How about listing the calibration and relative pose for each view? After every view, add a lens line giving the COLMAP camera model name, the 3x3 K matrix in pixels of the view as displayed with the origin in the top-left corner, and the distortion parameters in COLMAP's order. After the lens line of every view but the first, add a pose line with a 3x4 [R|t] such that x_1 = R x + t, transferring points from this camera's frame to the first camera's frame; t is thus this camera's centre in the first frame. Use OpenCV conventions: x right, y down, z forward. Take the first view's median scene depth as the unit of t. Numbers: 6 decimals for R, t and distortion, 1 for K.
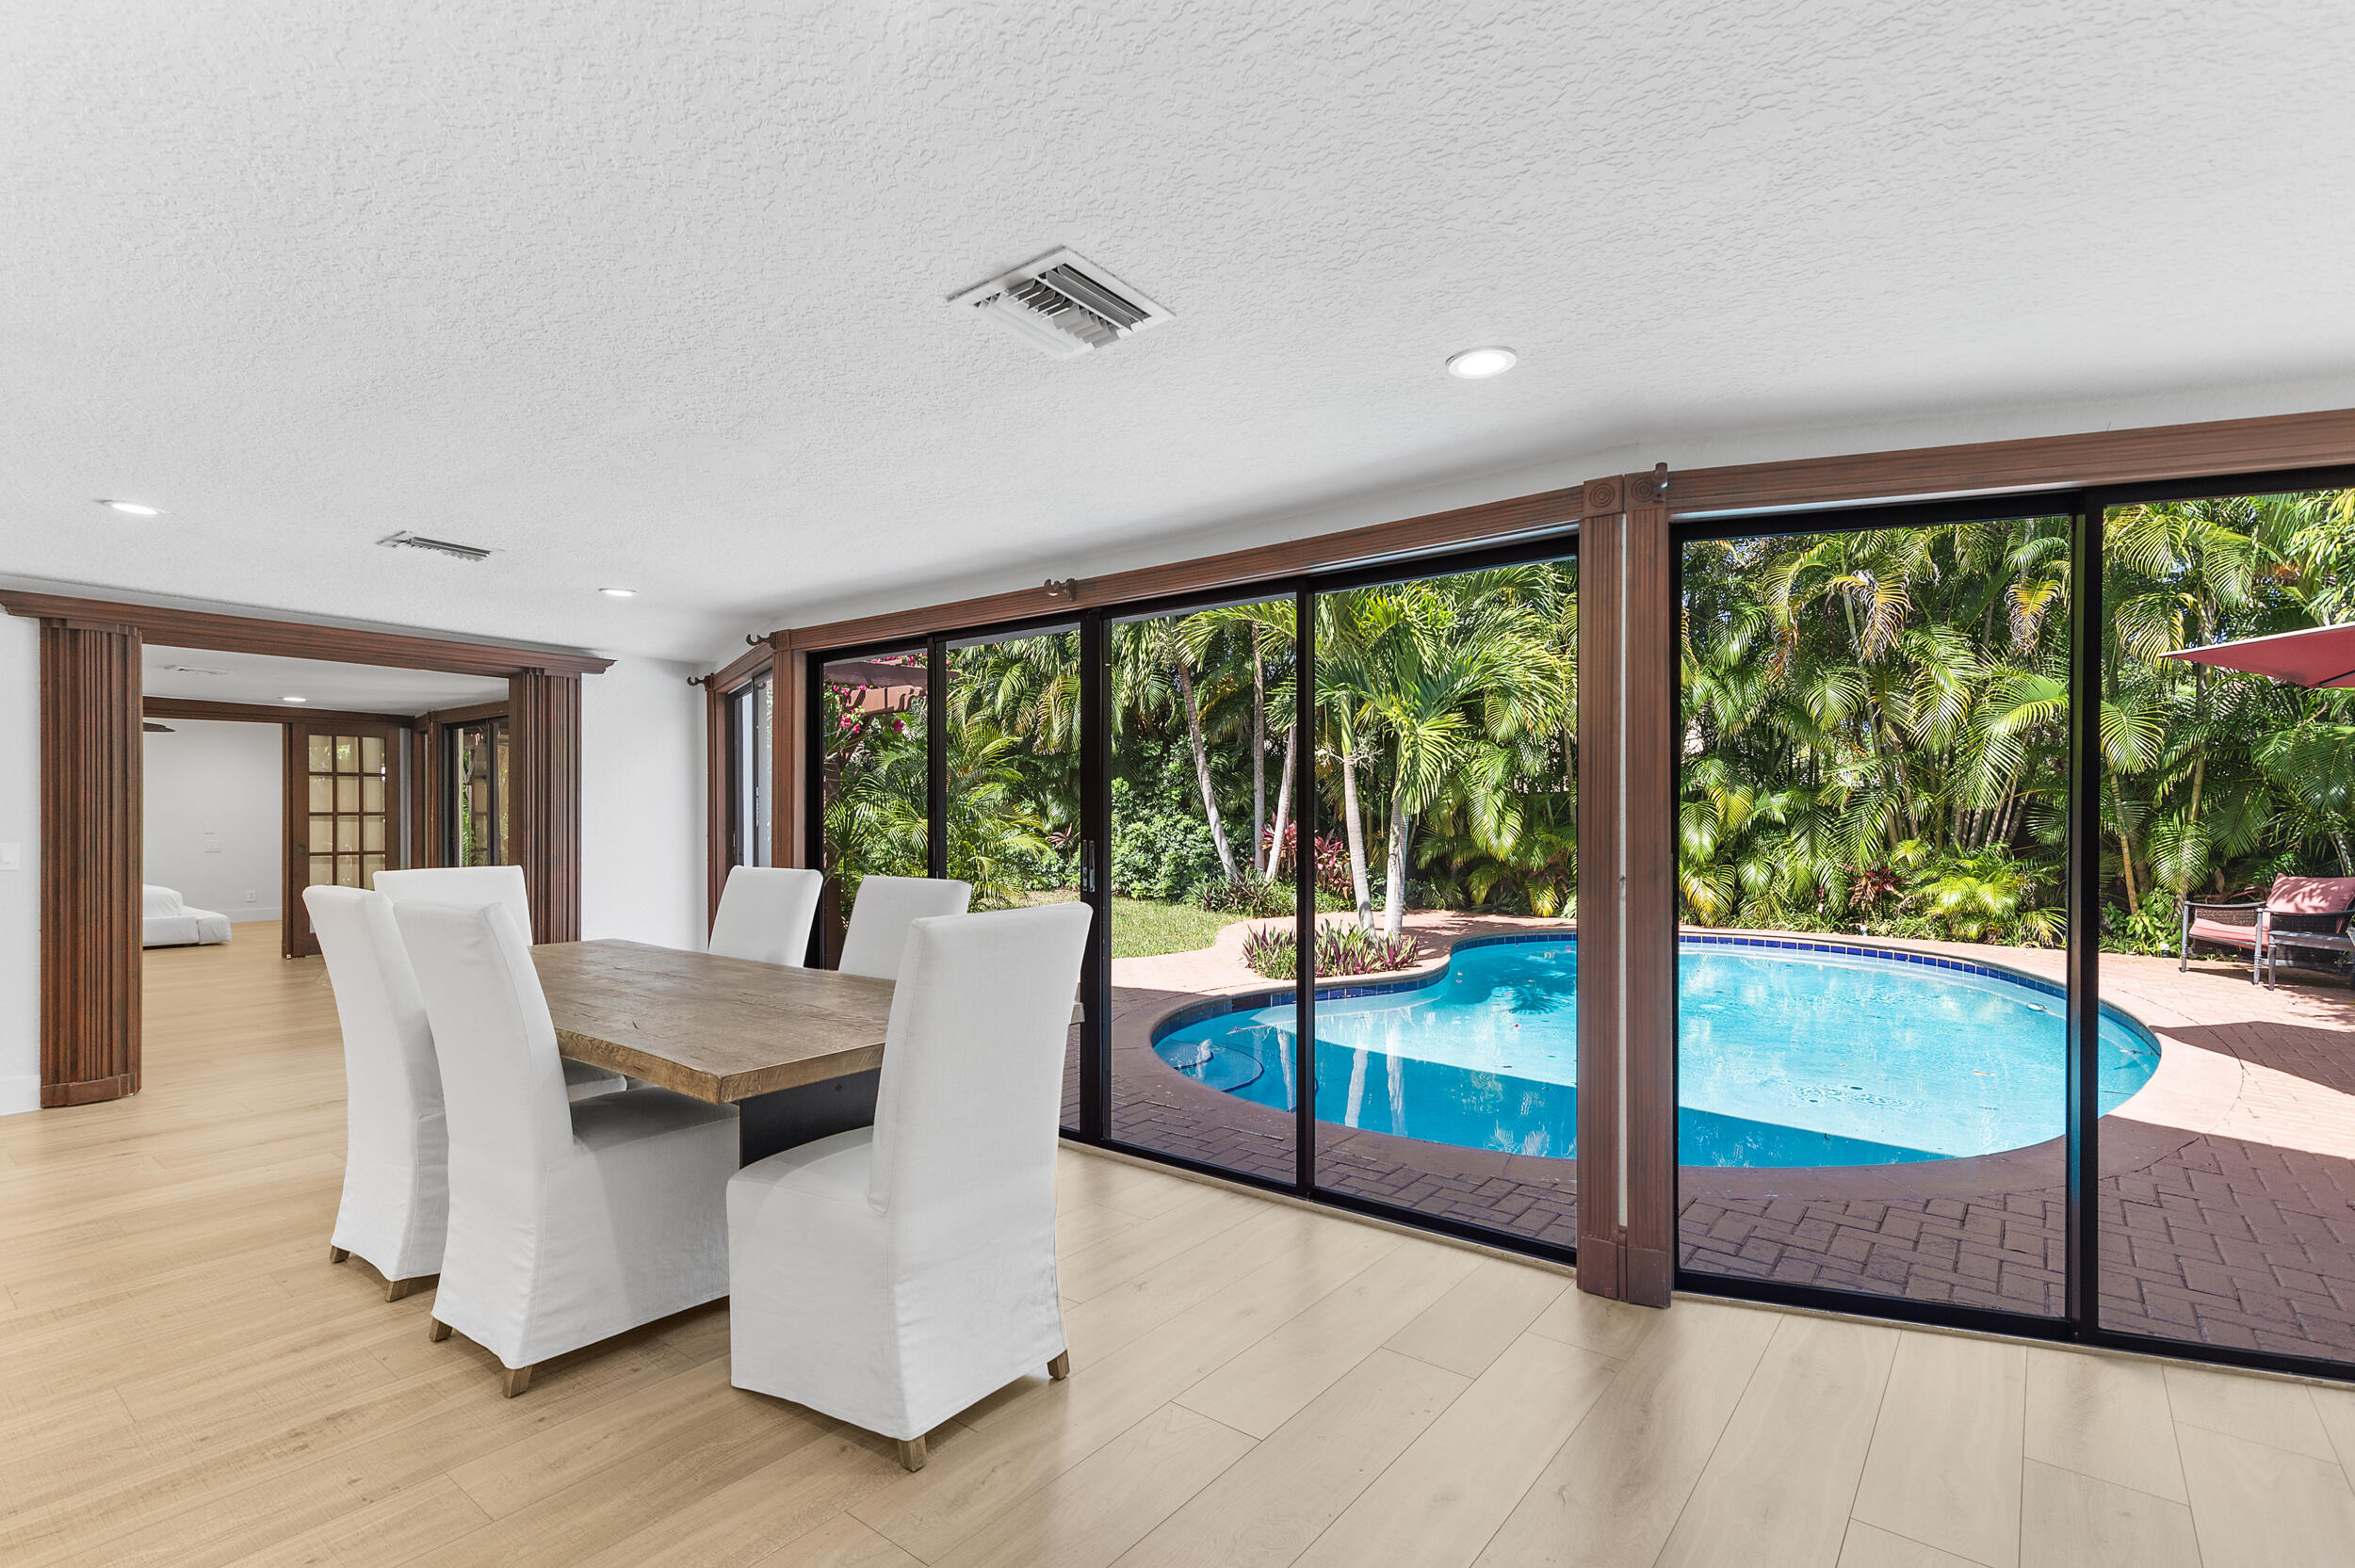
lens RADIAL K [[1065.1, 0, 1178.7], [0, 1065.1, 805.6], [0, 0, 1]] dist [0.013581, 0.000959]
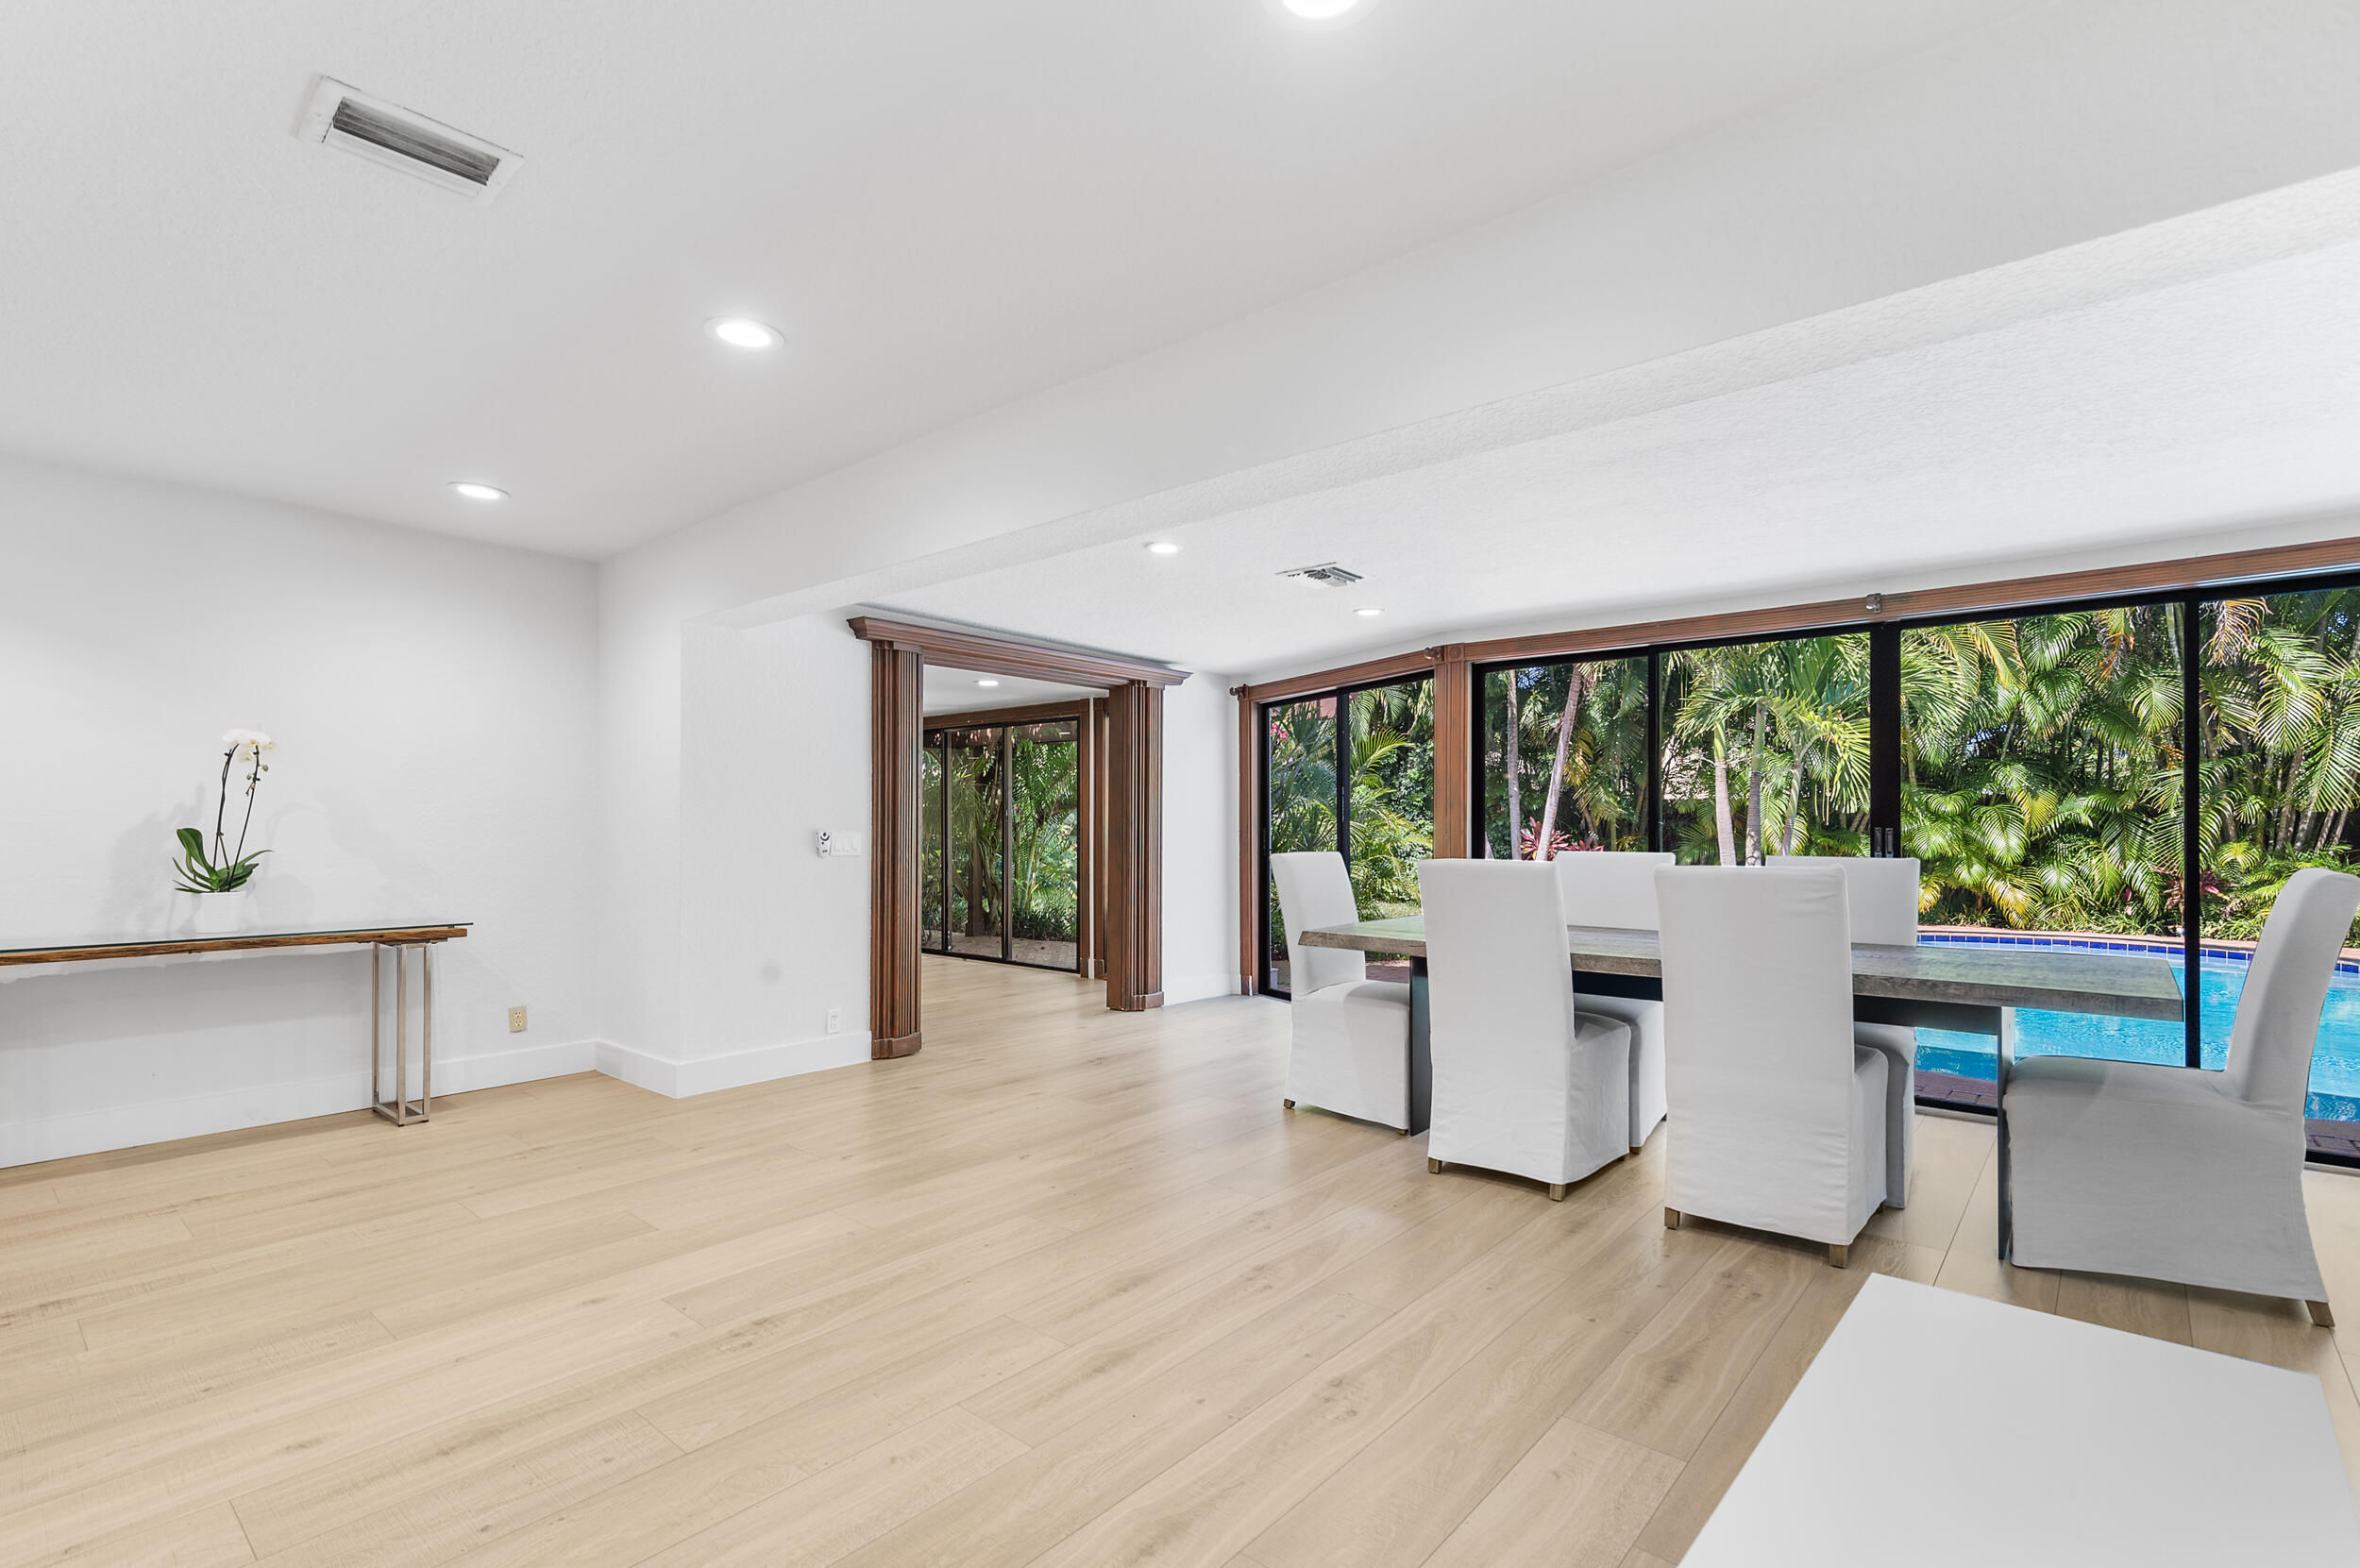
lens RADIAL K [[1067.5, 0, 1181.2], [0, 1067.5, 805.7], [0, 0, 1]] dist [0.013581, 0.000959]
pose [[0.999027, -0.002570, -0.044026, -0.259720], [0.002044, 0.999926, -0.011988, 0.007680], [0.044054, 0.011886, 0.998958, -0.055561]]
